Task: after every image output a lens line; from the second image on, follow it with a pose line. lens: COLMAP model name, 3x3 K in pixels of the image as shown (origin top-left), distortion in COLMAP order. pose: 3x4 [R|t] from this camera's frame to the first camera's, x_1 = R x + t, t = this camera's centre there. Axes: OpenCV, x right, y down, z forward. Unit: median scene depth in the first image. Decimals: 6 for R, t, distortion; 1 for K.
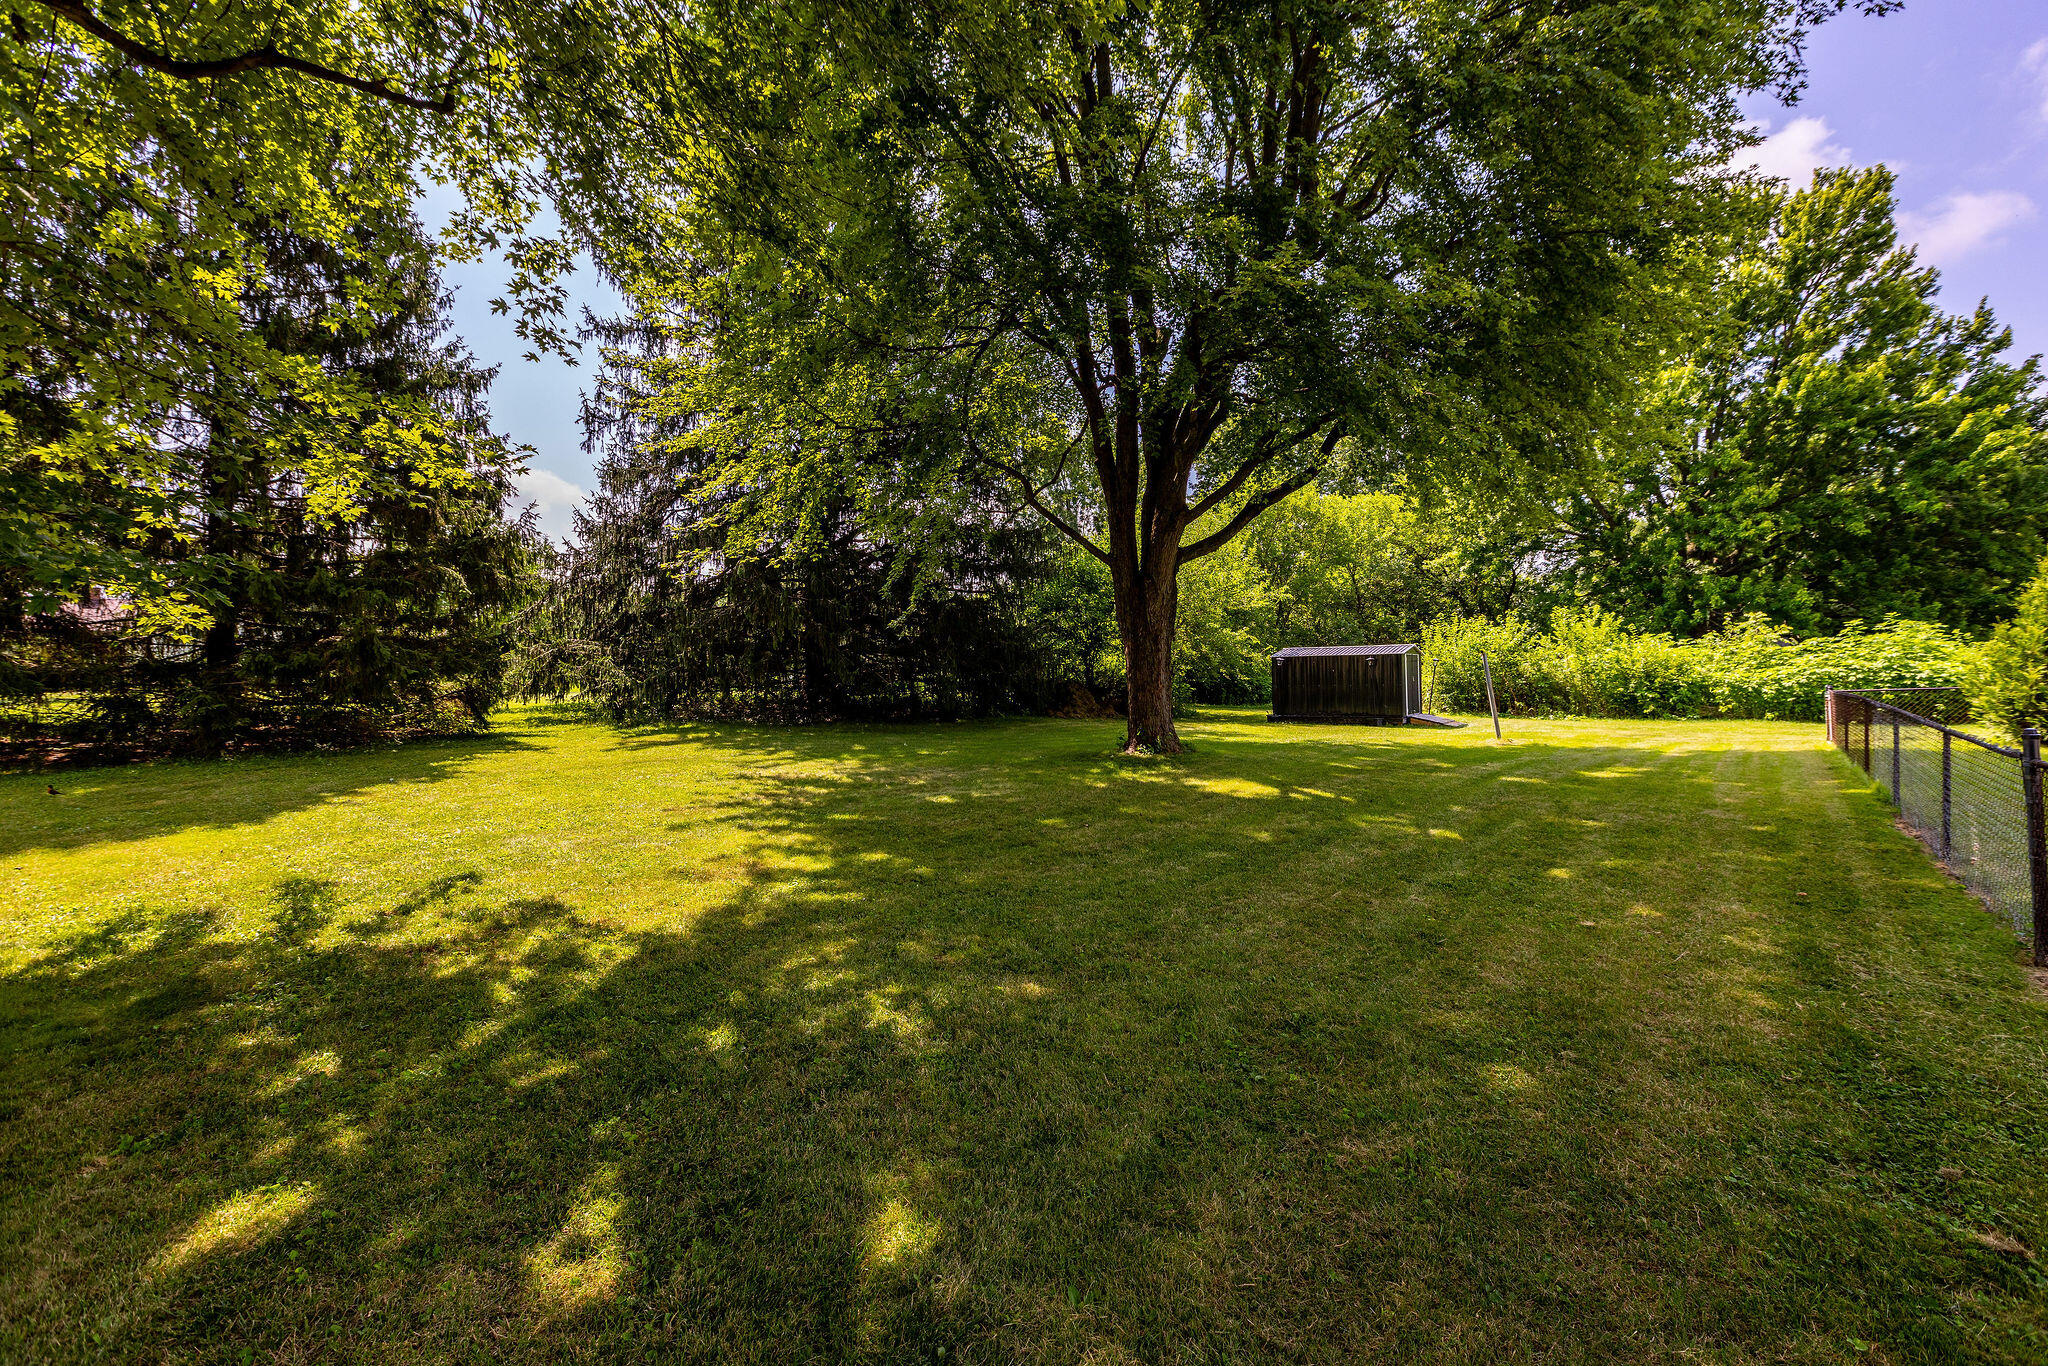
lens RADIAL K [[921.9, 0, 1024.0], [0, 921.9, 683.0], [0, 0, 1]] dist [-0.001566, -0.000775]
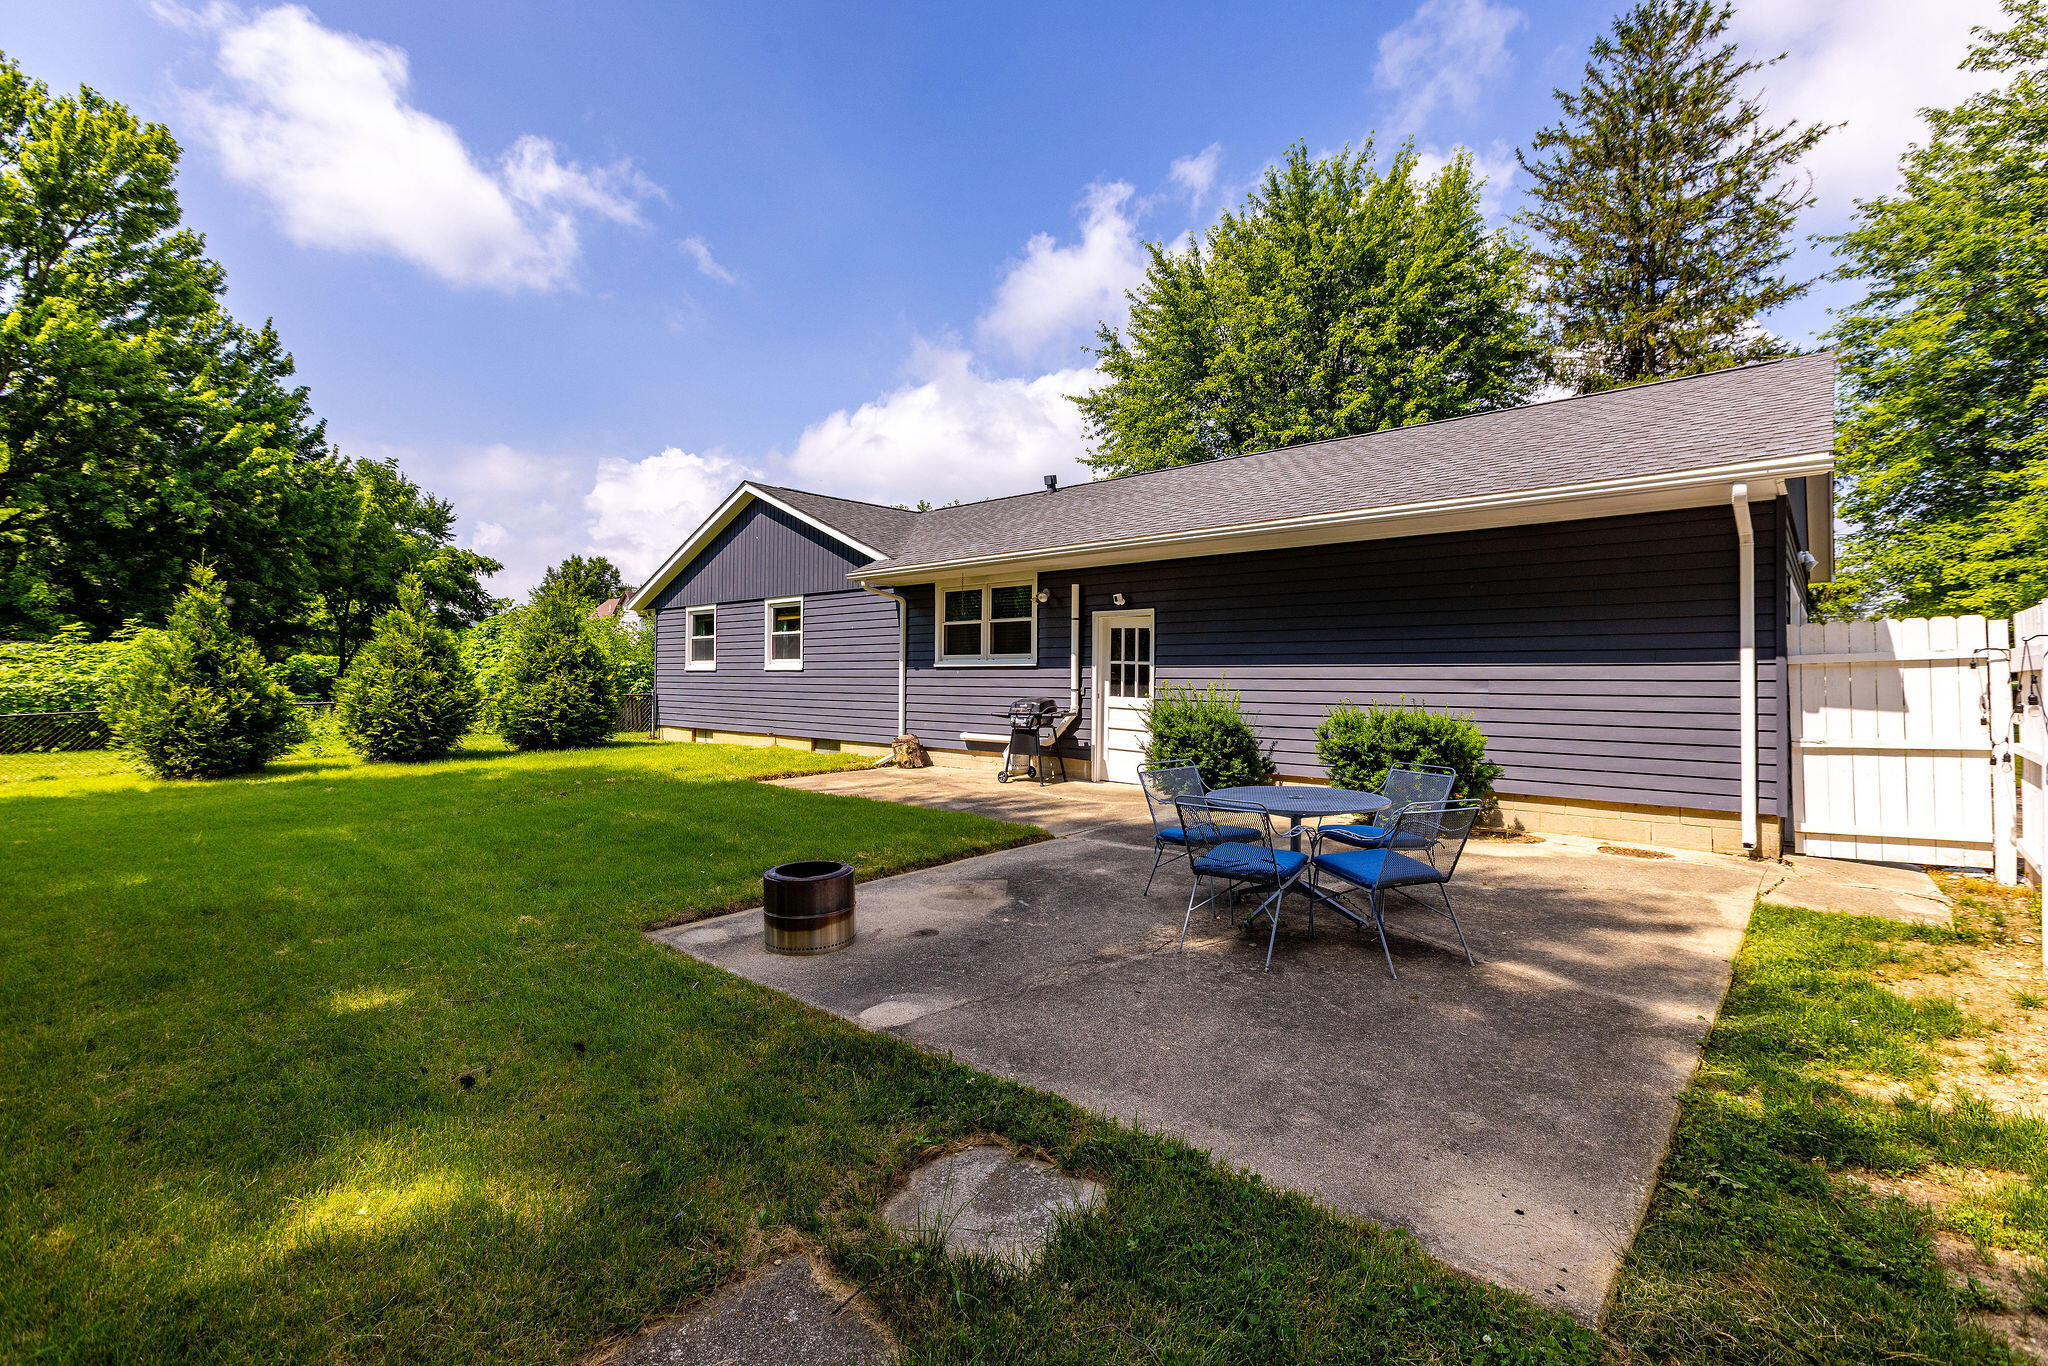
lens RADIAL K [[921.9, 0, 1024.0], [0, 921.9, 683.0], [0, 0, 1]] dist [-0.001566, -0.000775]
pose [[0.130416, 0.013219, 0.991371, 0.167733], [-0.001378, 0.999913, -0.013152, -0.005217], [-0.991458, 0.000349, 0.130423, 0.047063]]
